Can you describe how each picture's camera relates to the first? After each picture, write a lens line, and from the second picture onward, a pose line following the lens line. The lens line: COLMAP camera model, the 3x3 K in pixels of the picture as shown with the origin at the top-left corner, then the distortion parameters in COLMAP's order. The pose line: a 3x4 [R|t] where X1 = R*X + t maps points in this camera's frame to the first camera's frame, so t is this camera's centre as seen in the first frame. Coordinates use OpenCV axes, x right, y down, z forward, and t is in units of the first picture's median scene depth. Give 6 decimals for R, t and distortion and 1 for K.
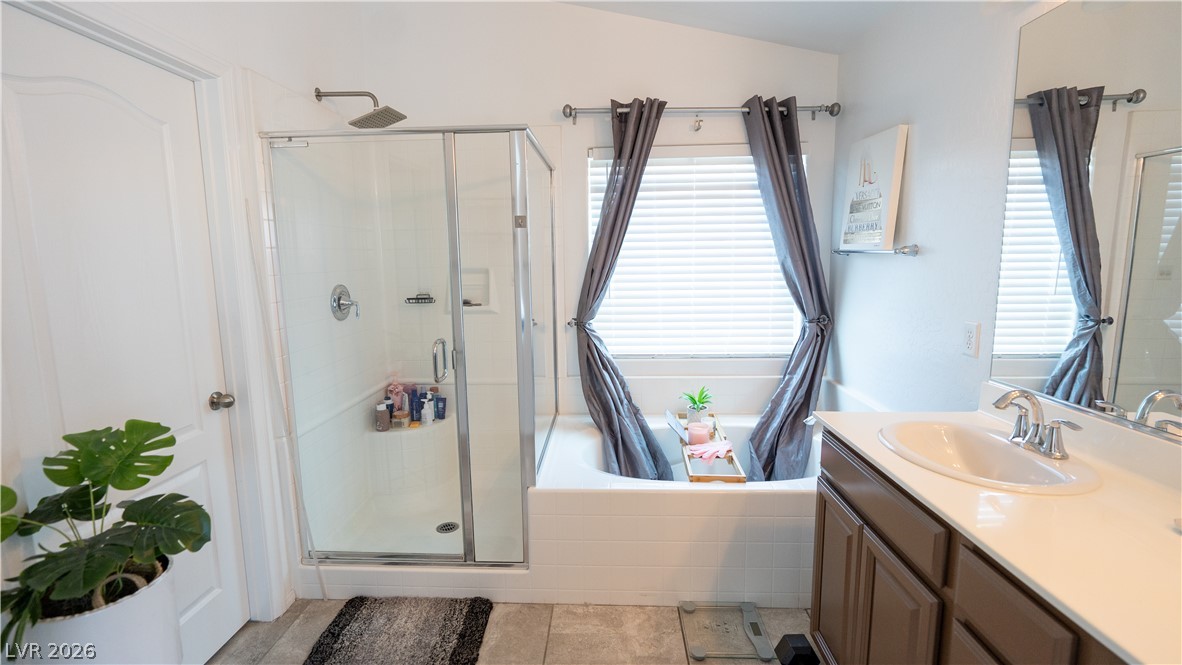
lens RADIAL K [[526.7, 0, 584.8], [0, 526.7, 327.5], [0, 0, 1]] dist [-0.010579, 0.001484]
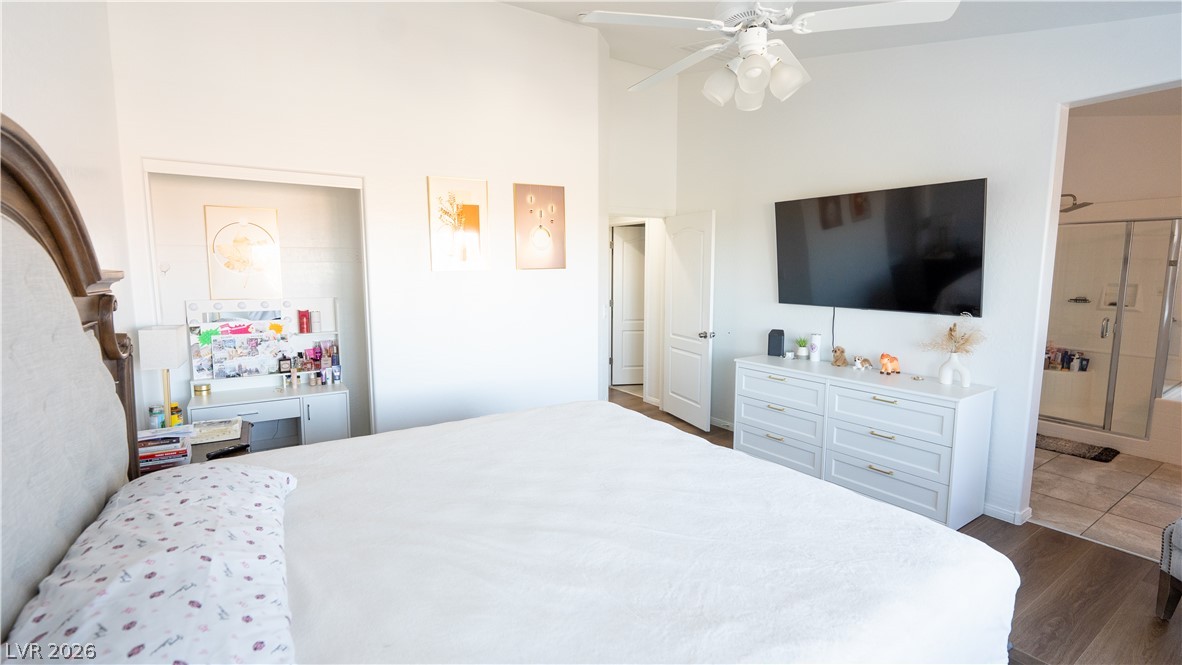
lens RADIAL K [[526.7, 0, 584.8], [0, 526.7, 327.5], [0, 0, 1]] dist [-0.010579, 0.001484]
pose [[0.586660, 0.107772, -0.802630, 0.133716], [-0.115521, 0.992107, 0.048777, 0.151589], [0.801552, 0.064105, 0.594479, -1.434562]]
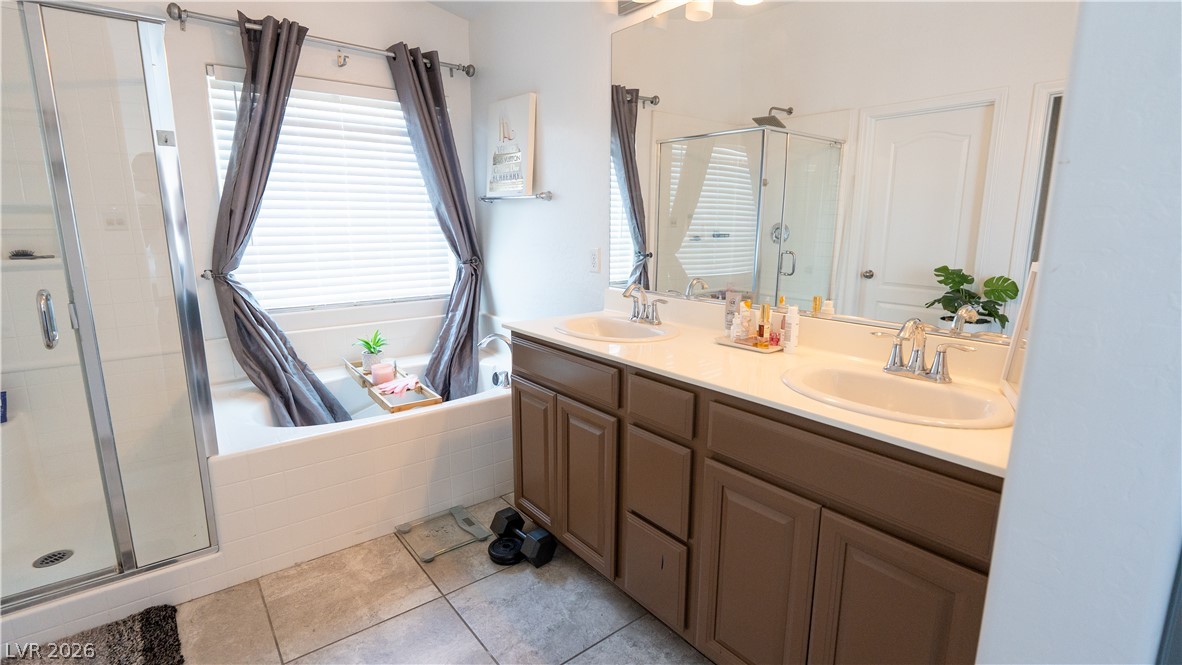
lens RADIAL K [[550.1, 0, 584.6], [0, 550.1, 327.3], [0, 0, 1]] dist [-0.013607, 0.000600]
pose [[0.756003, -0.107919, 0.645610, -0.151205], [0.074546, 0.994093, 0.078878, 0.053680], [-0.650309, -0.011504, 0.759582, -0.052494]]
